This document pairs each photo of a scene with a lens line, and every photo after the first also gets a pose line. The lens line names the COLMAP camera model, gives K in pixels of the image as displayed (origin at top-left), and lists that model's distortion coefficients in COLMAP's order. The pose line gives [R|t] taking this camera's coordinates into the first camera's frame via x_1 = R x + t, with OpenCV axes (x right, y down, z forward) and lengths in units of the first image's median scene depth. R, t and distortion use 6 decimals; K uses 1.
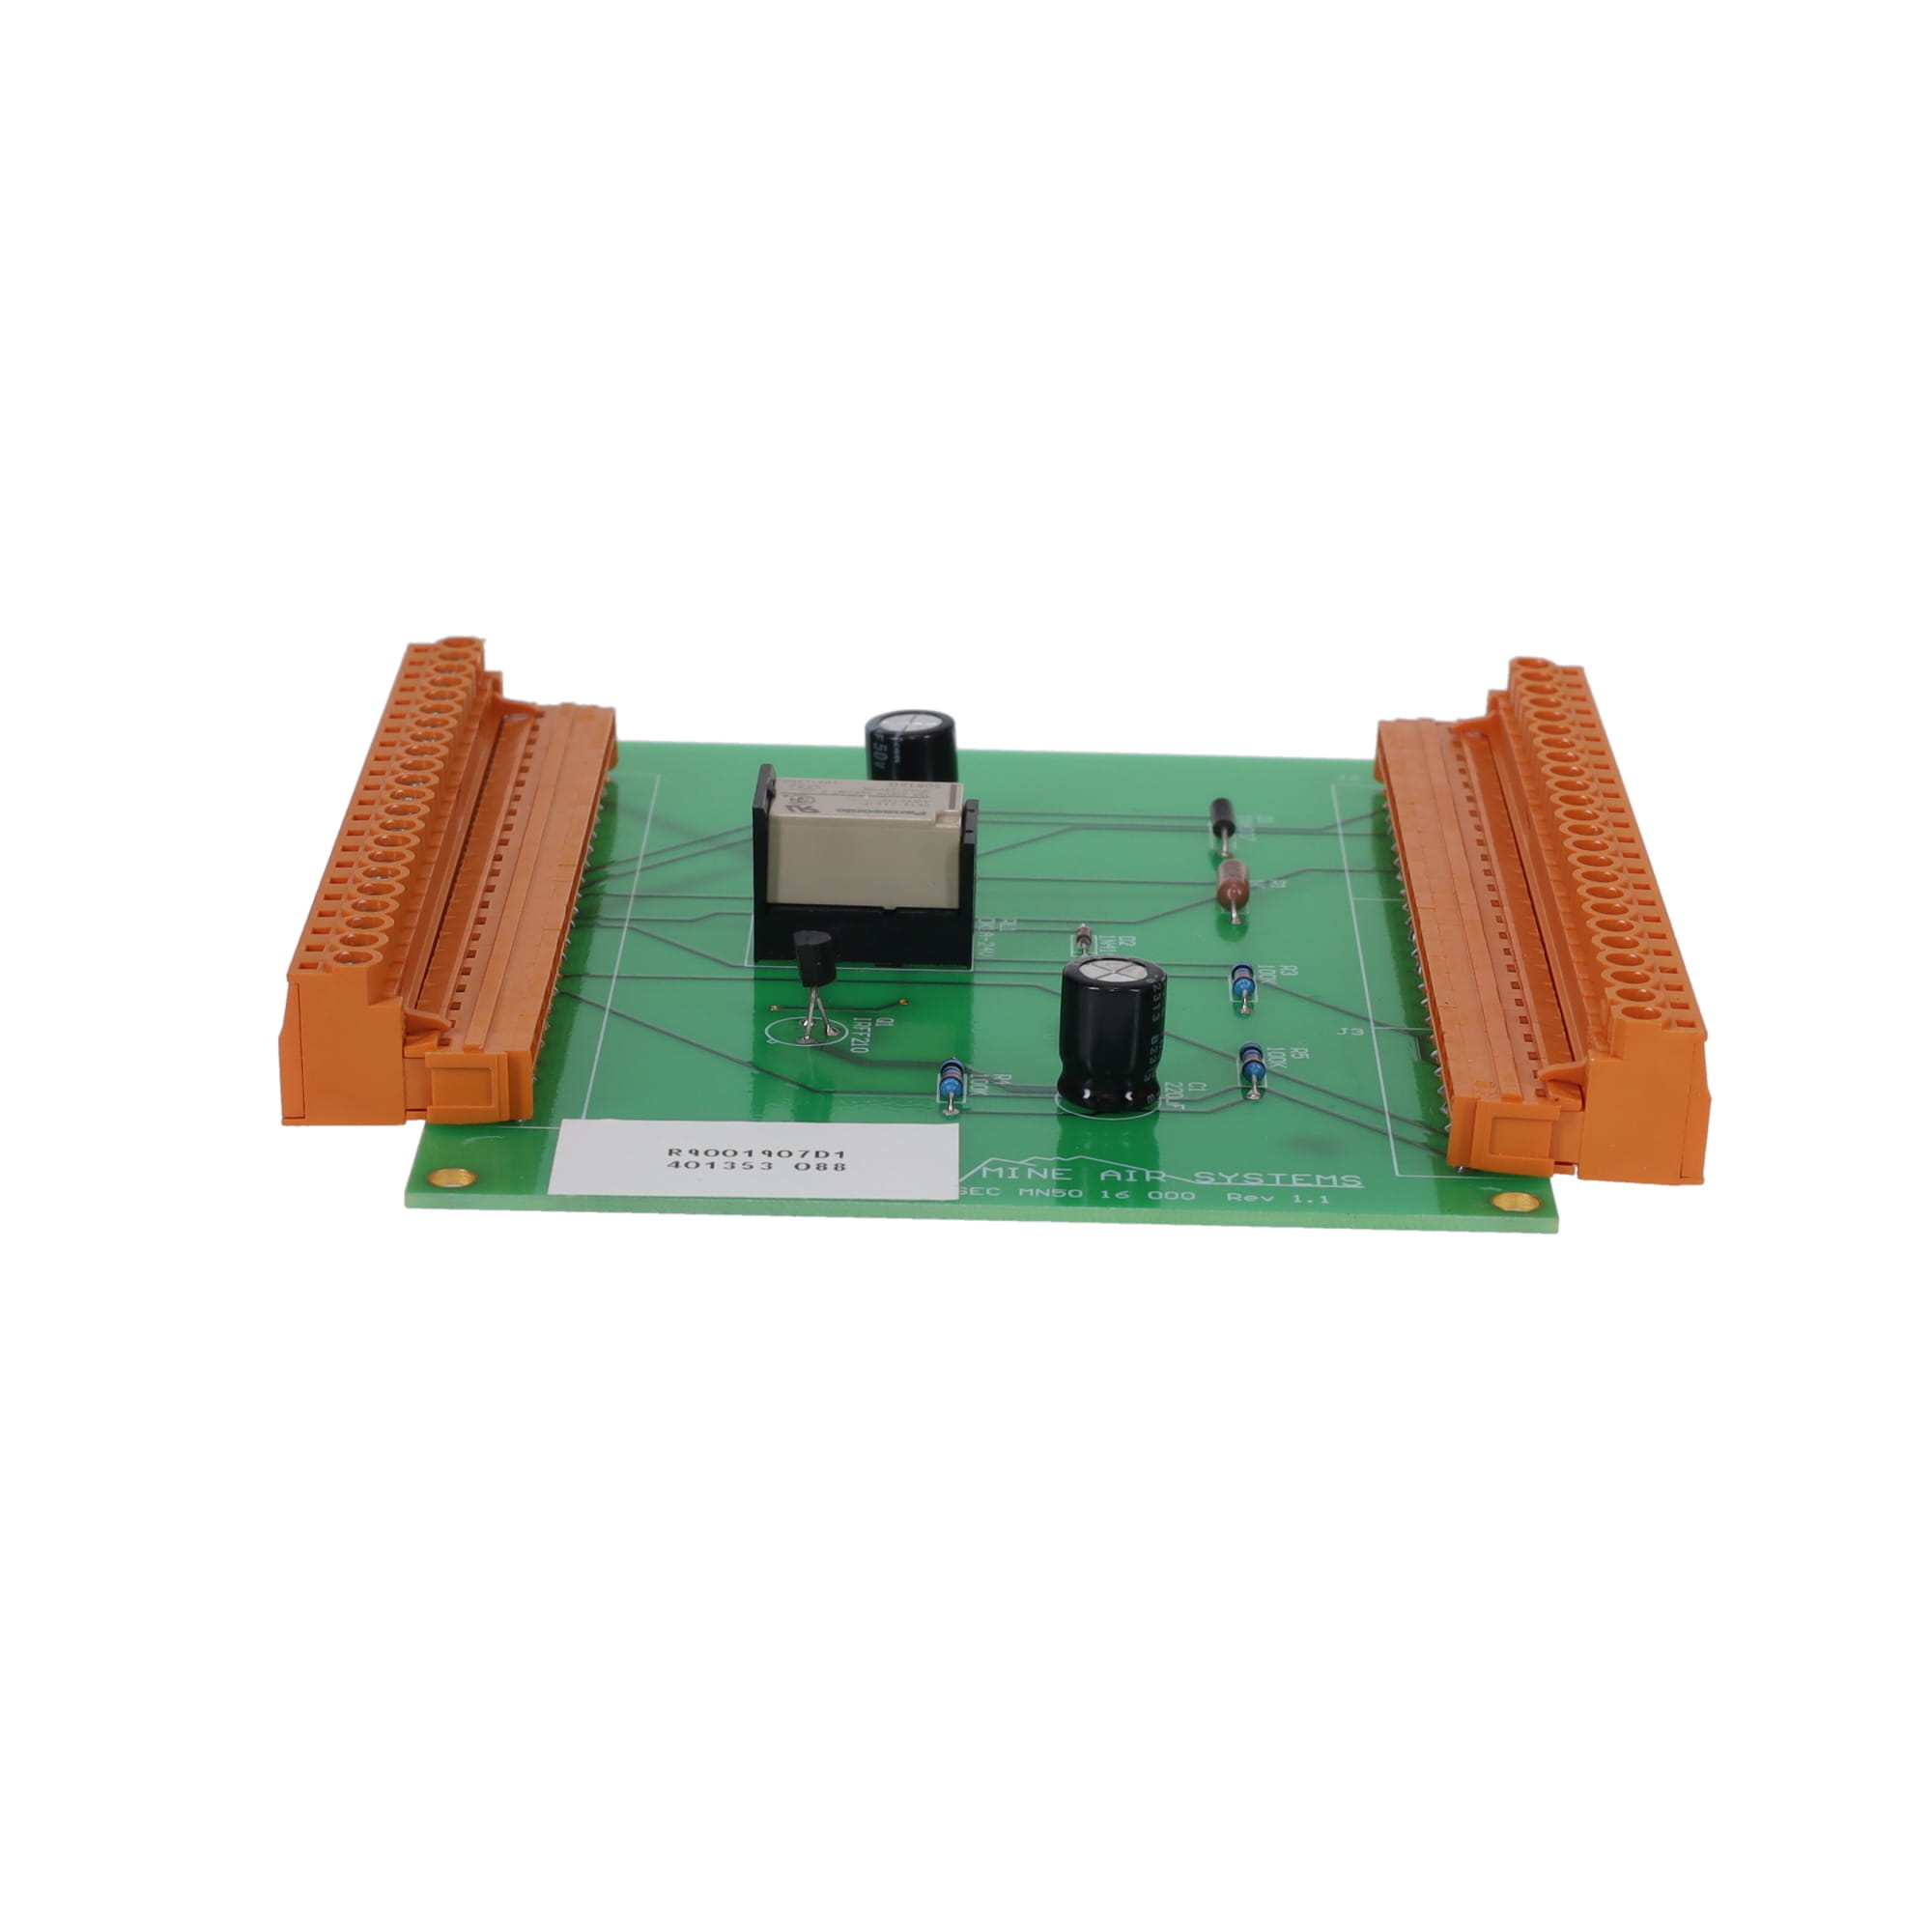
lens RADIAL K [[5188.0, 0, 966.0], [0, 5188.0, 966.0], [0, 0, 1]] dist [0.040005, 0.016269]
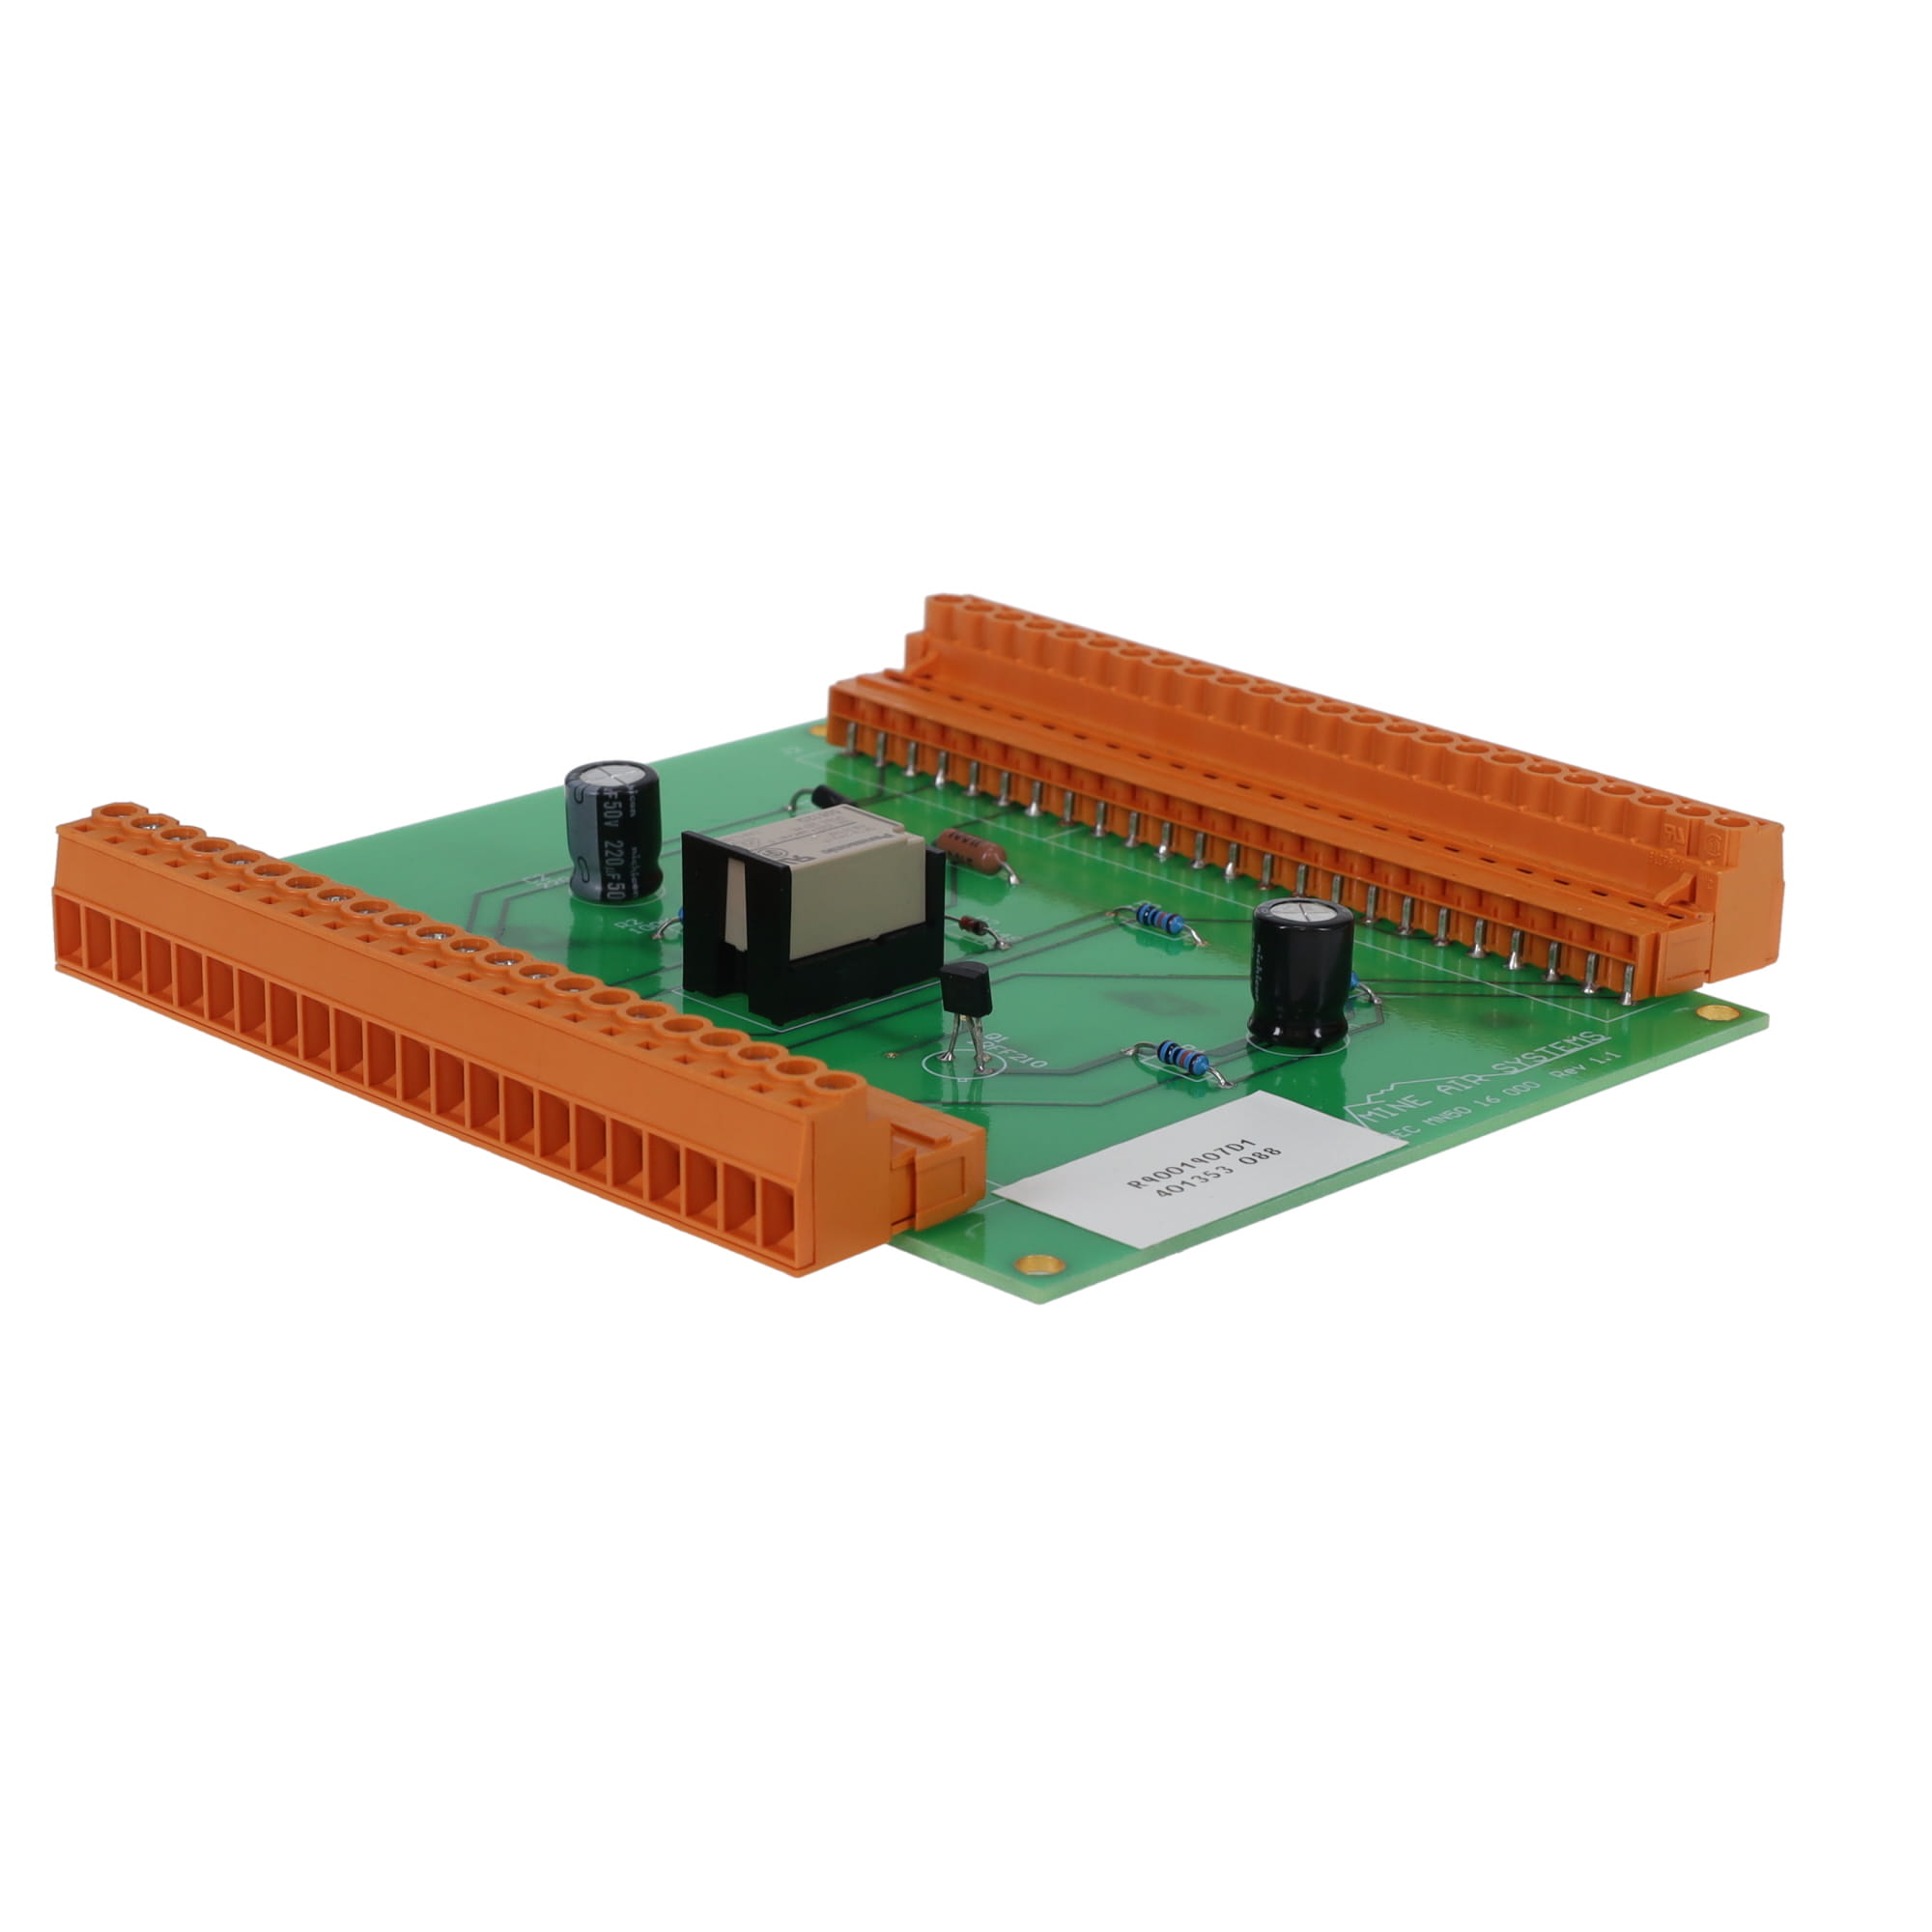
lens RADIAL K [[5188.0, 0, 966.0], [0, 5188.0, 966.0], [0, 0, 1]] dist [0.040005, 0.016269]
pose [[0.696103, -0.239352, 0.676869, -0.711277], [0.238542, 0.966336, 0.096392, -0.102678], [-0.677155, 0.094363, 0.729765, 0.301452]]
